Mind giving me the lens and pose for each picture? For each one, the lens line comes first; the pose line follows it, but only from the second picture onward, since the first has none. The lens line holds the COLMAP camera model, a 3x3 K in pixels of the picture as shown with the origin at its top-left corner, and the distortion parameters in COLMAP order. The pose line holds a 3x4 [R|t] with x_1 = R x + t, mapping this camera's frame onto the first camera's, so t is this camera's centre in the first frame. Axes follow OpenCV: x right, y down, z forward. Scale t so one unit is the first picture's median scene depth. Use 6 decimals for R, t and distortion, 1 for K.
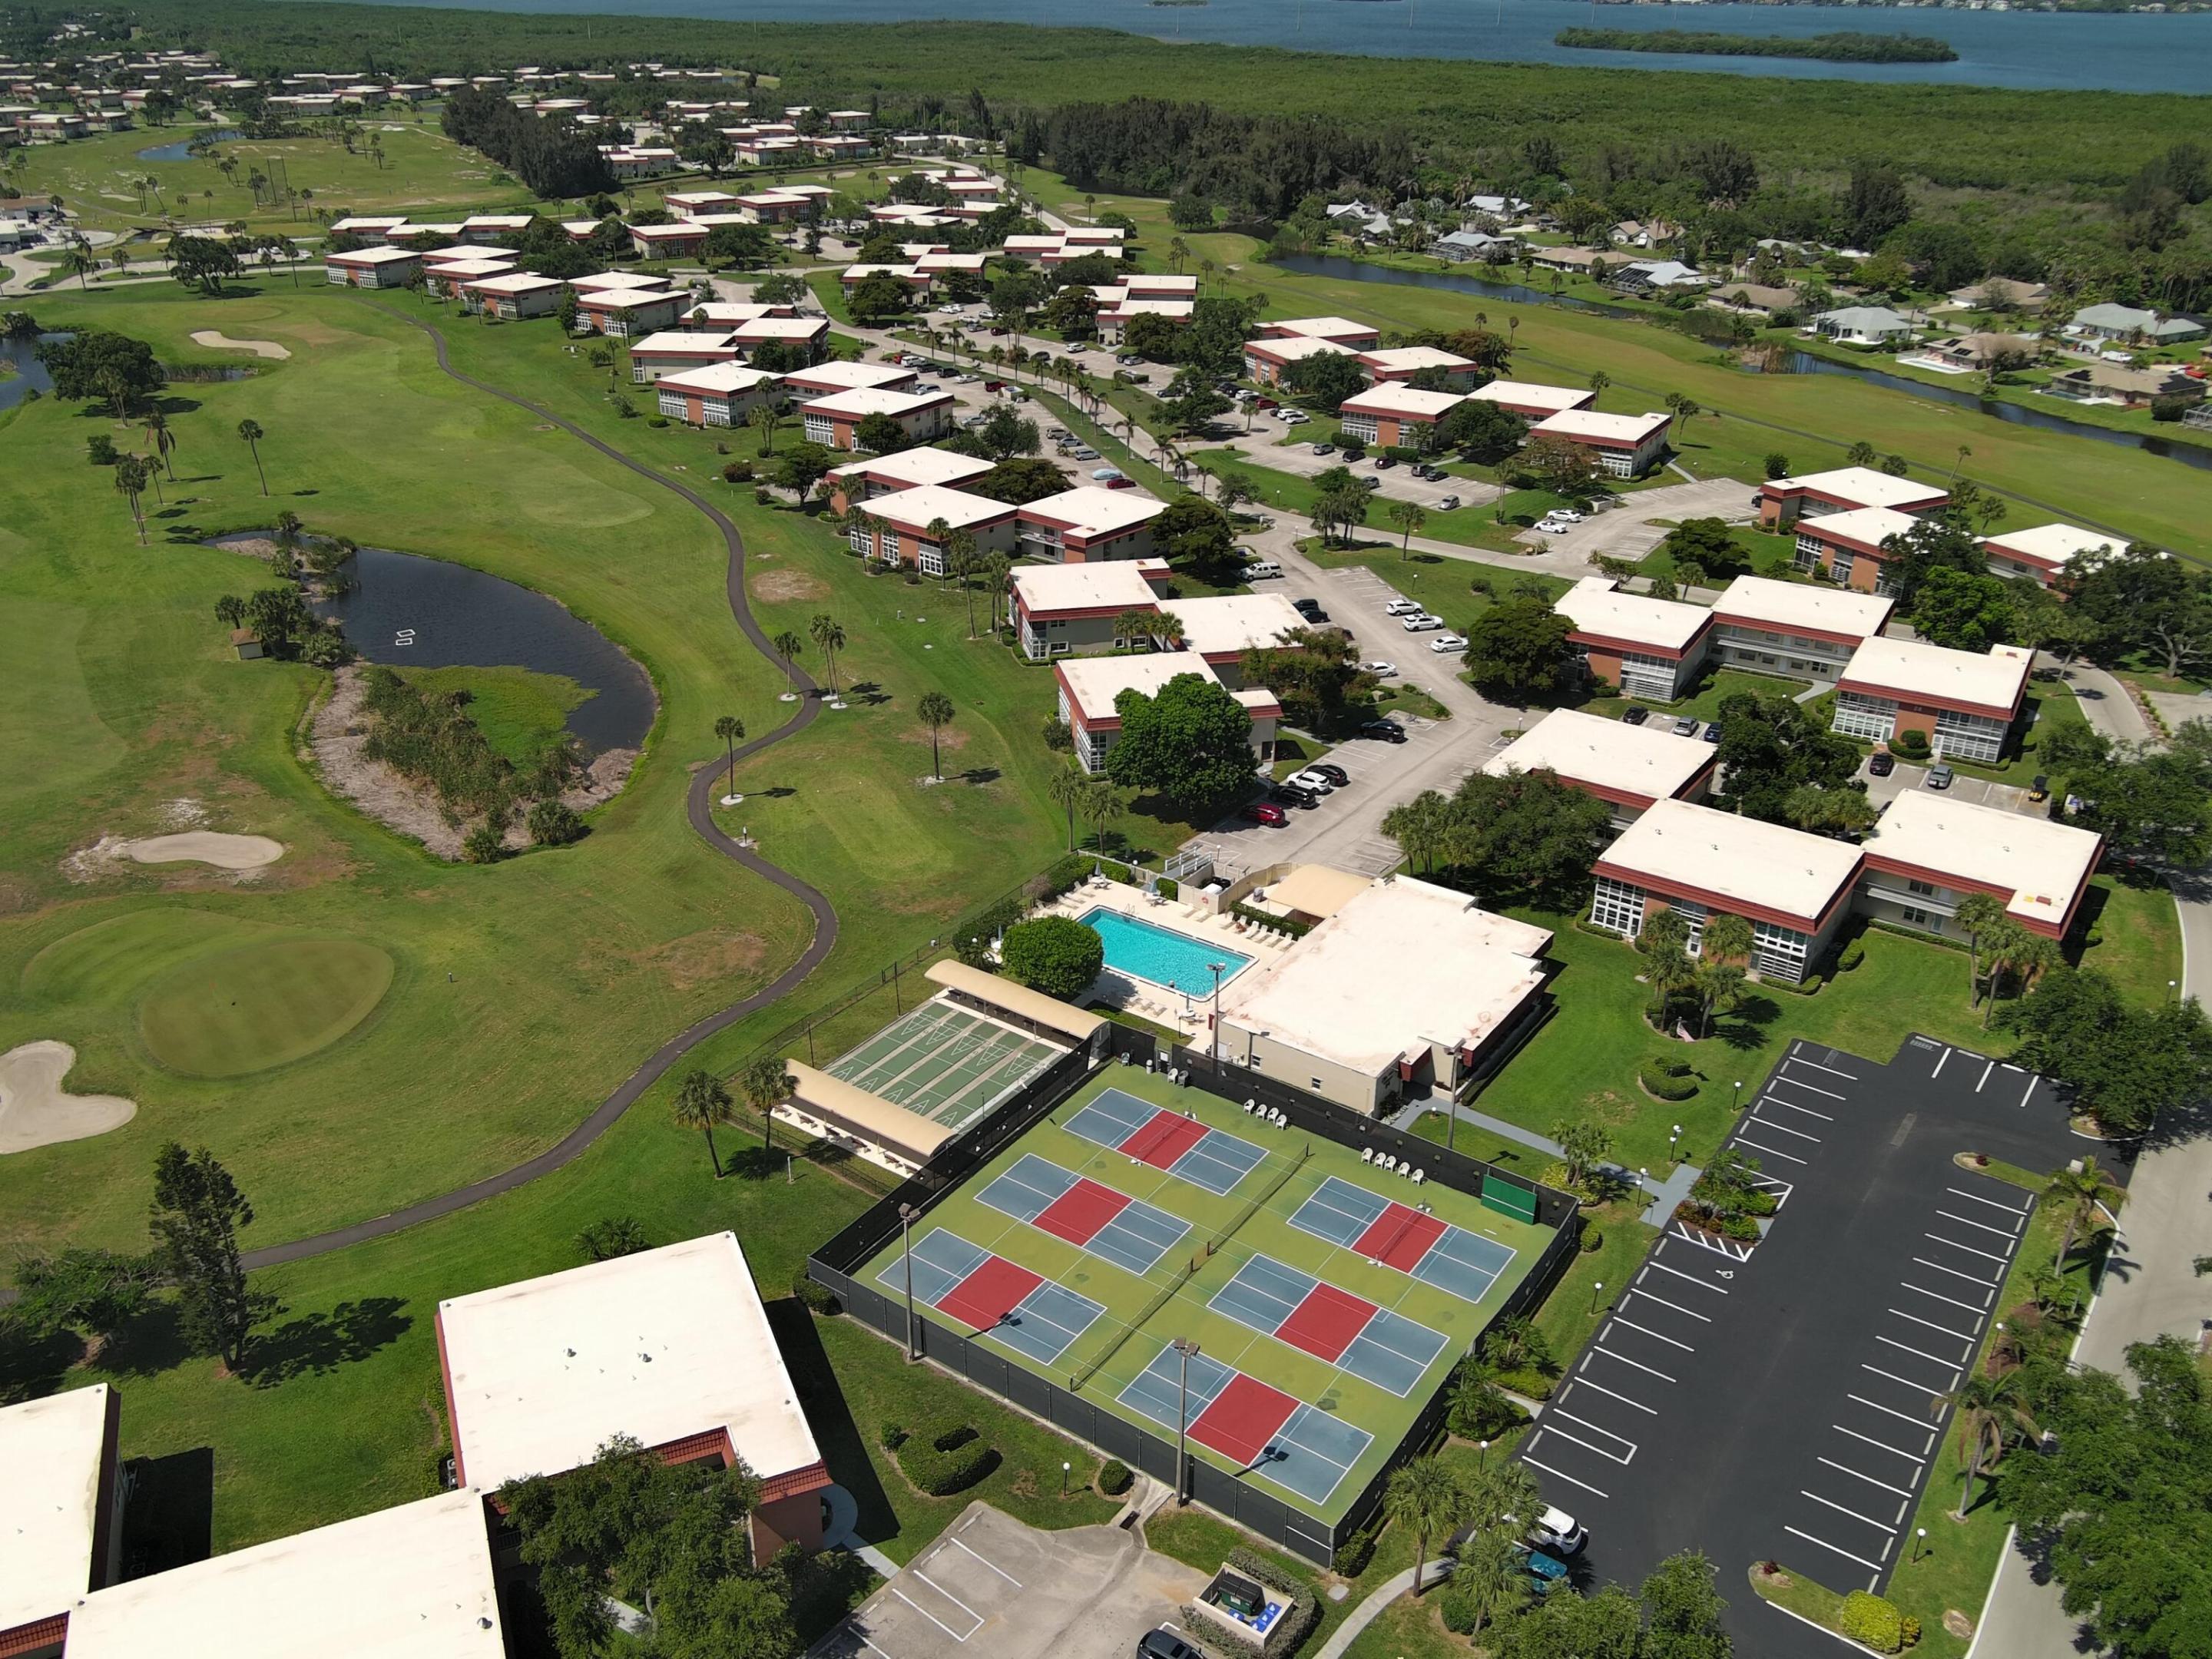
lens RADIAL K [[1814.9, 0, 1102.5], [0, 1814.9, 832.5], [0, 0, 1]] dist [0.019781, -0.041119]
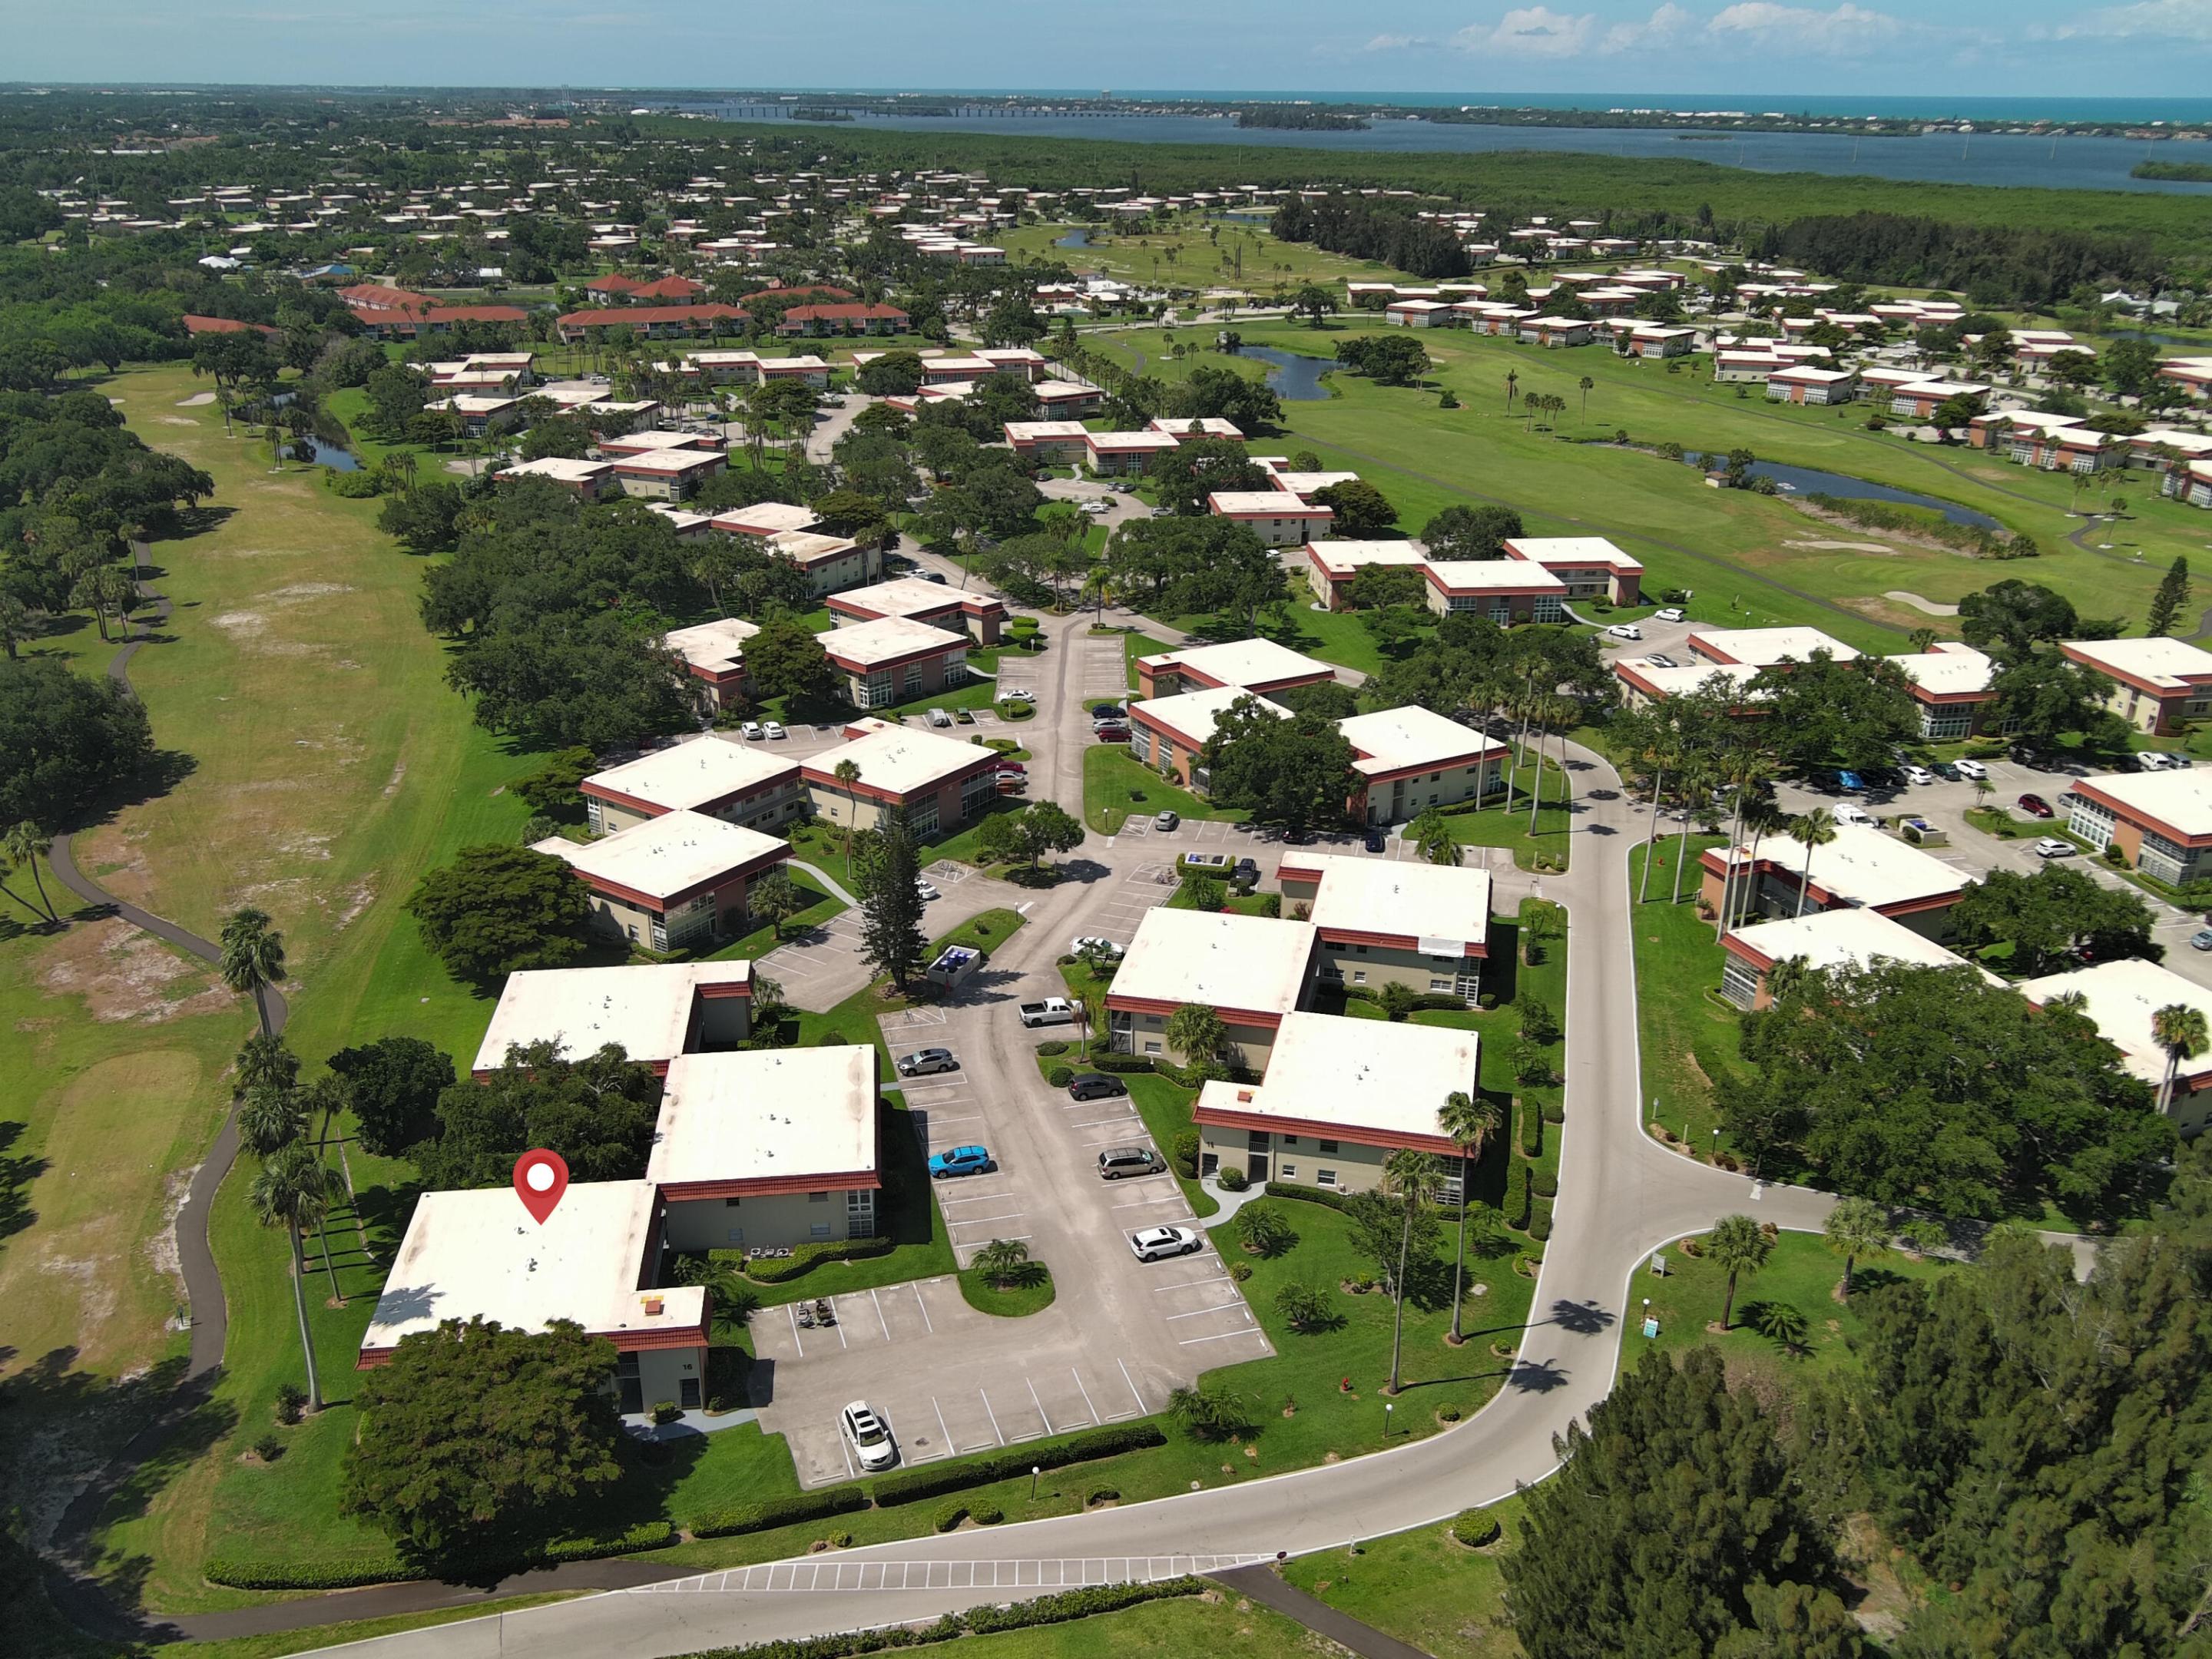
lens RADIAL K [[1820.9, 0, 1102.9], [0, 1820.9, 822.2], [0, 0, 1]] dist [0.010418, -0.023958]
pose [[0.976270, 0.079458, -0.201454, -0.675636], [-0.093049, 0.993918, -0.058905, 0.391020], [0.195549, 0.076252, 0.977725, -0.834769]]
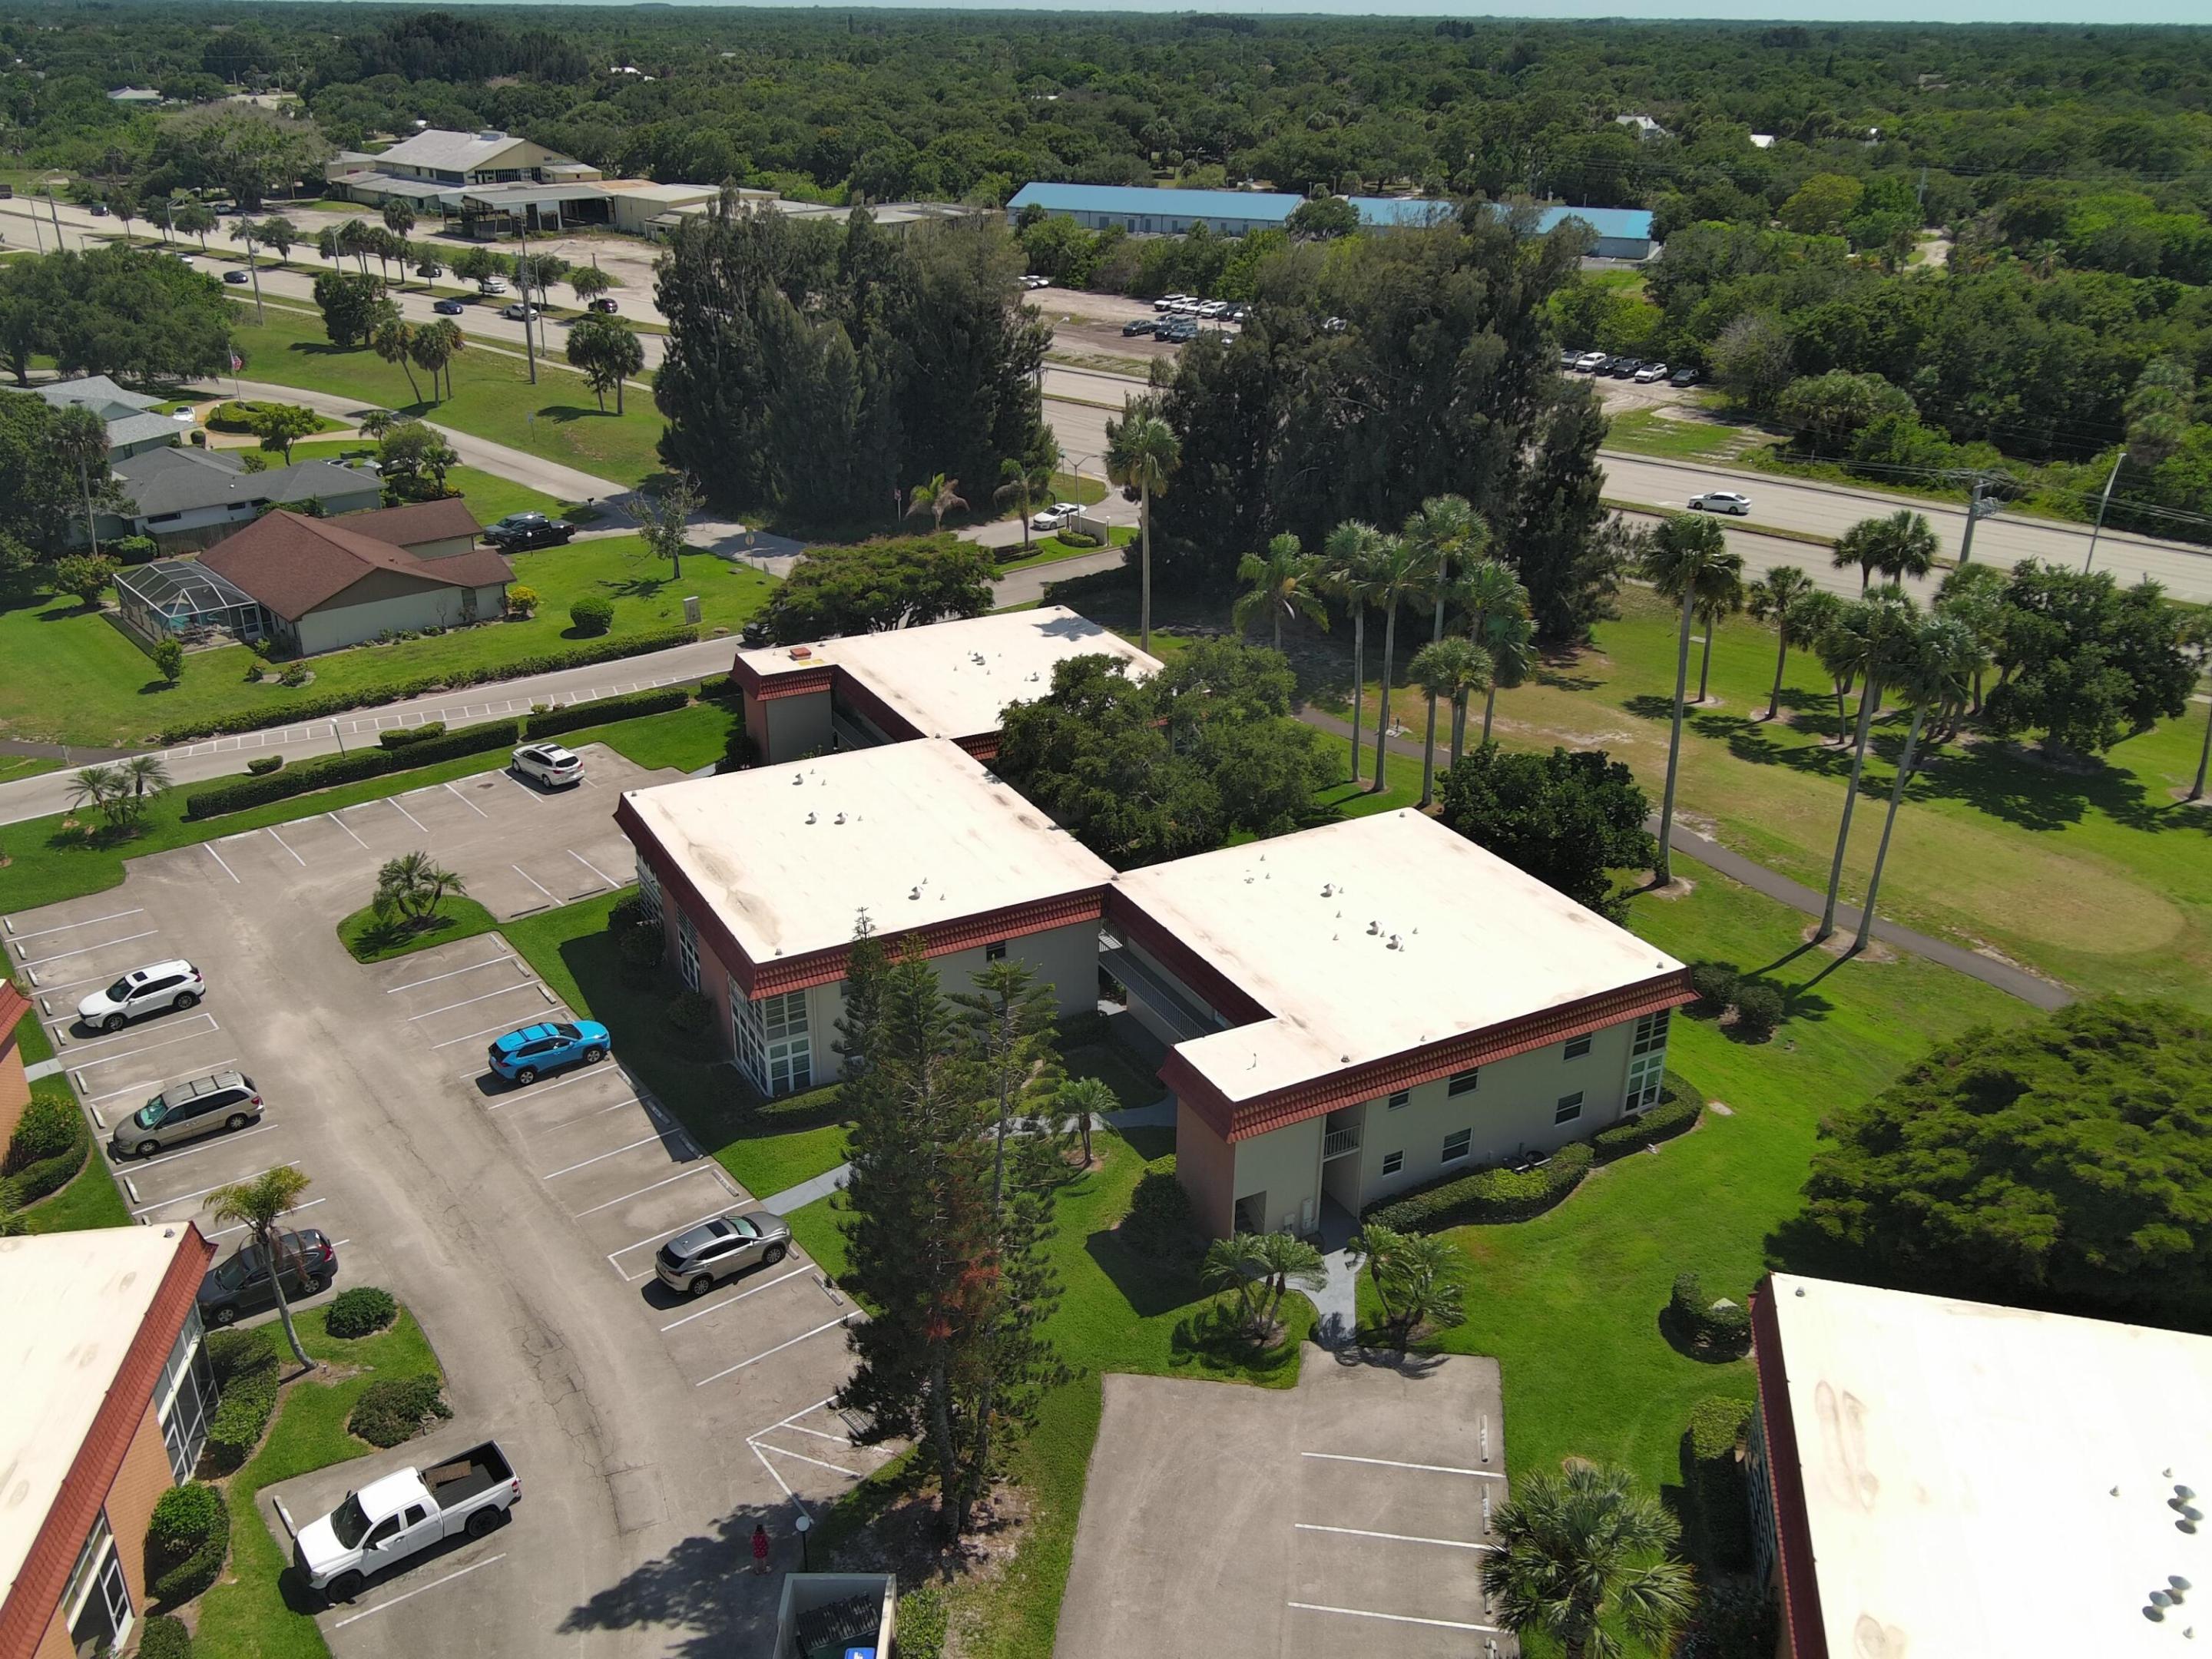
lens RADIAL K [[1814.9, 0, 1102.5], [0, 1814.9, 832.5], [0, 0, 1]] dist [0.019781, -0.041119]
pose [[-0.986445, 0.050985, -0.155971, -0.898748], [-0.087688, 0.639624, 0.763670, 0.181394], [0.138699, 0.766995, -0.626483, 0.000646]]
